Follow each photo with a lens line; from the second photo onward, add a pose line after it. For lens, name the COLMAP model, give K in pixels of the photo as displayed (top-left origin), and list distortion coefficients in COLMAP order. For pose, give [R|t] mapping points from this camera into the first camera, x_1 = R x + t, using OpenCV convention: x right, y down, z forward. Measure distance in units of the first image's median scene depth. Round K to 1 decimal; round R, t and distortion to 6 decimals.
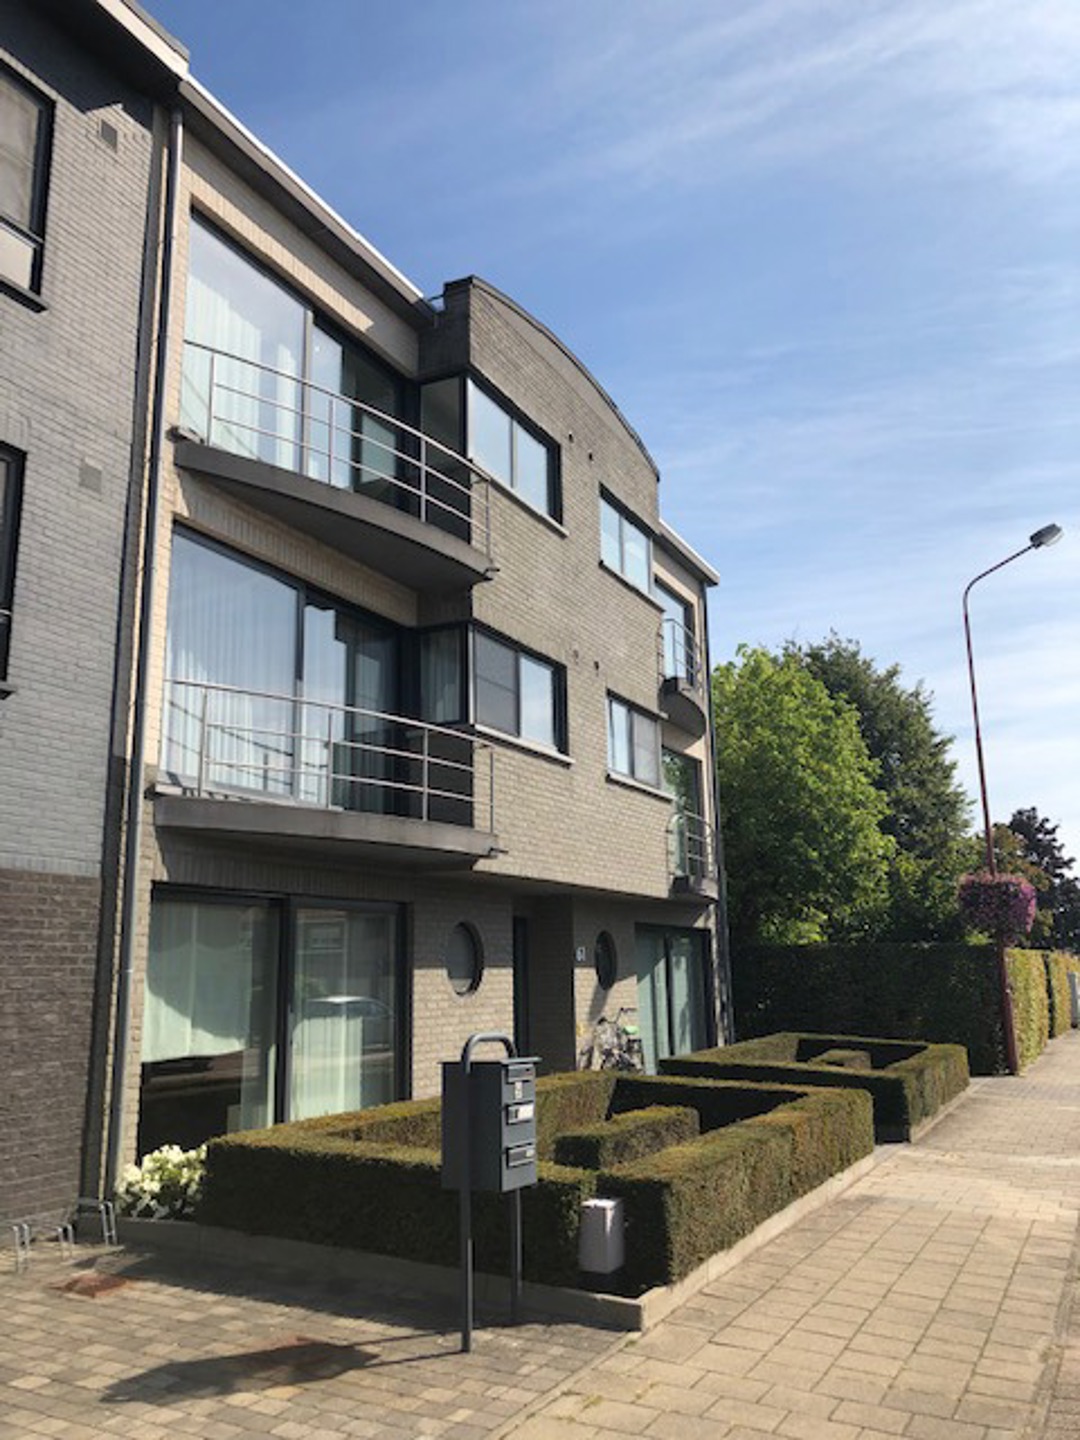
lens RADIAL K [[1148.6, 0, 540.0], [0, 1148.6, 720.0], [0, 0, 1]] dist [0.013205, 0.012418]
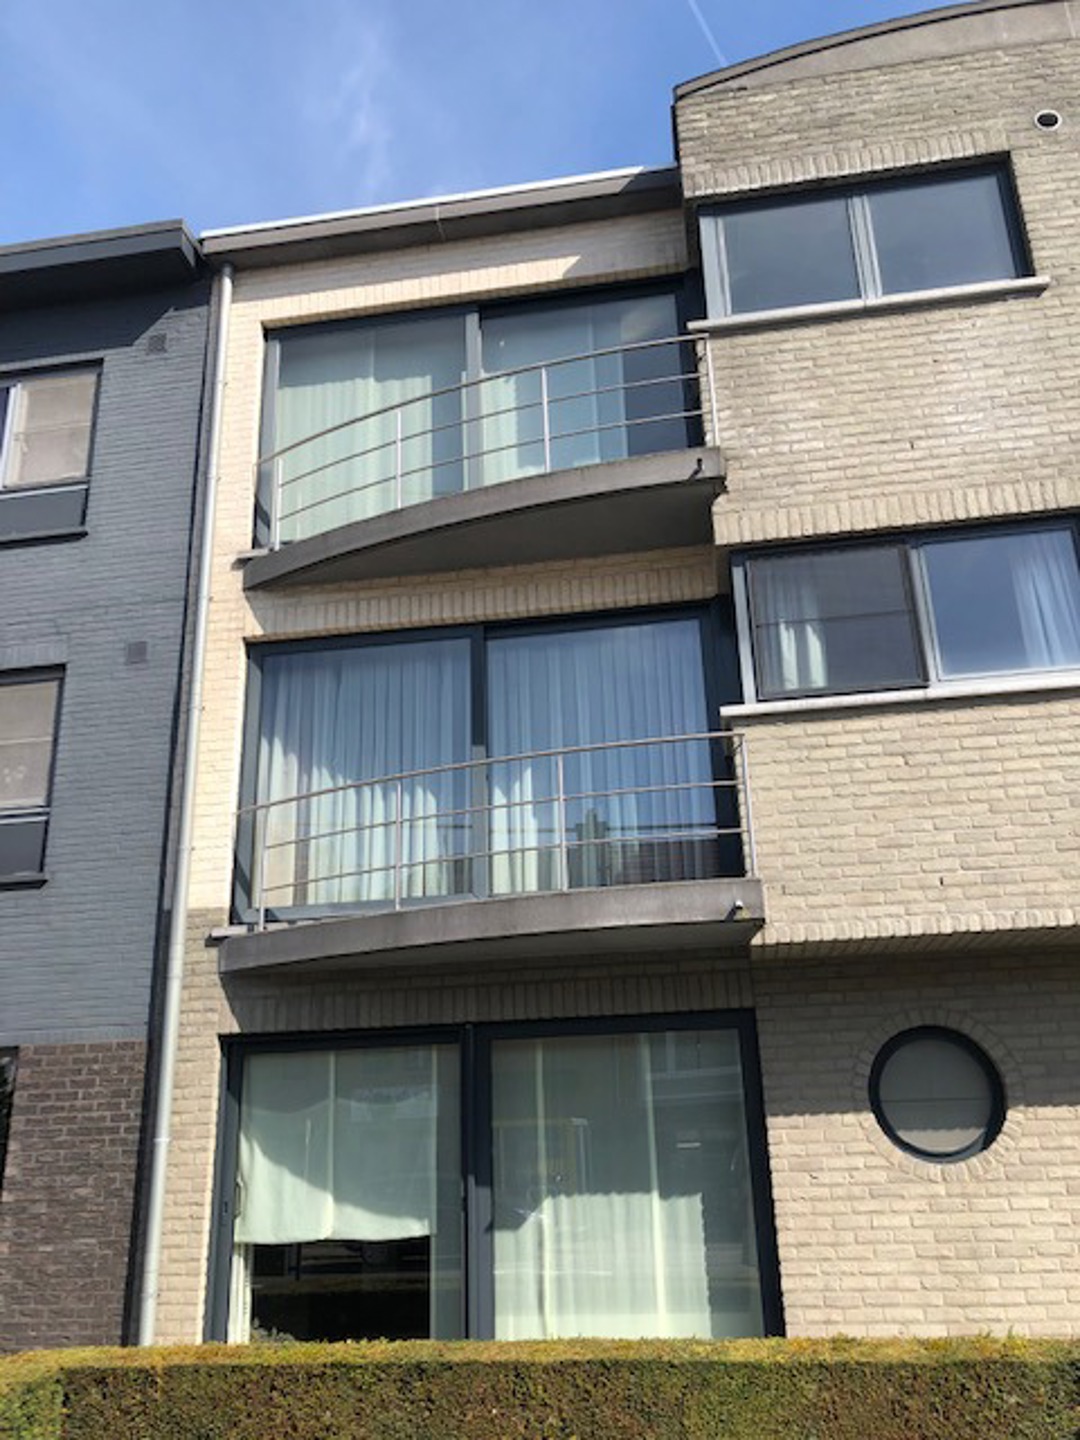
lens RADIAL K [[1148.6, 0, 540.0], [0, 1148.6, 720.0], [0, 0, 1]] dist [0.013205, 0.012418]
pose [[0.313161, -0.311081, -0.897307, 0.649430], [0.236211, 0.940654, -0.243671, 0.190484], [0.919856, -0.135646, 0.368056, 0.947406]]
